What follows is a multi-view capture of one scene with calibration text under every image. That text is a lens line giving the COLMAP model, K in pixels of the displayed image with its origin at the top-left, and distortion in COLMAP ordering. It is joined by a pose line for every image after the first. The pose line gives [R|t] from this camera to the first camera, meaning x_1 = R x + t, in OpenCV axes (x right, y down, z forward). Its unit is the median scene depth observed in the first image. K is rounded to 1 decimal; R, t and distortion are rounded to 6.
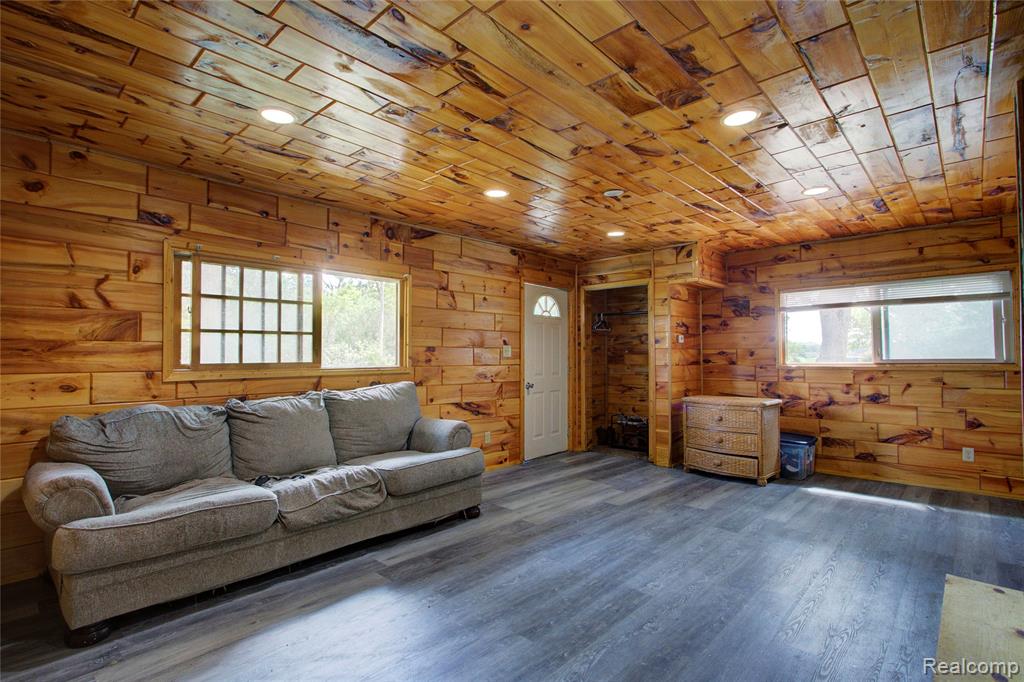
lens RADIAL K [[496.6, 0, 502.6], [0, 496.6, 344.4], [0, 0, 1]] dist [-0.016354, 0.004579]
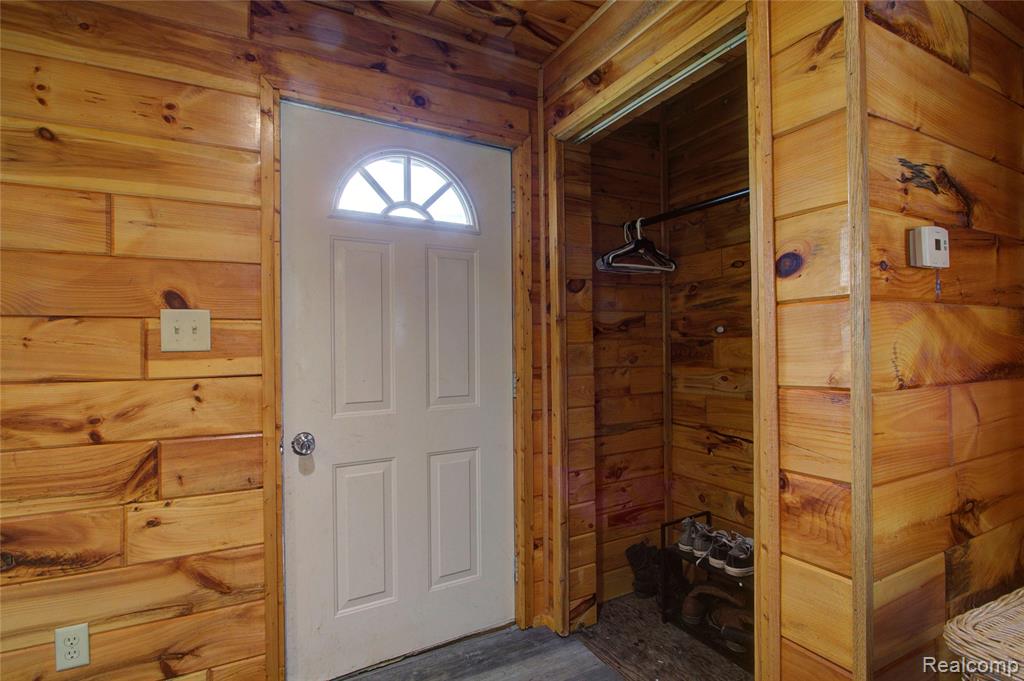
lens RADIAL K [[496.6, 0, 502.6], [0, 496.6, 343.9], [0, 0, 1]] dist [-0.016354, 0.004579]
pose [[0.945483, -0.011508, -0.325468, 0.251576], [0.017920, 0.999700, 0.016709, 0.018615], [0.325178, -0.021630, 0.945405, 0.728435]]
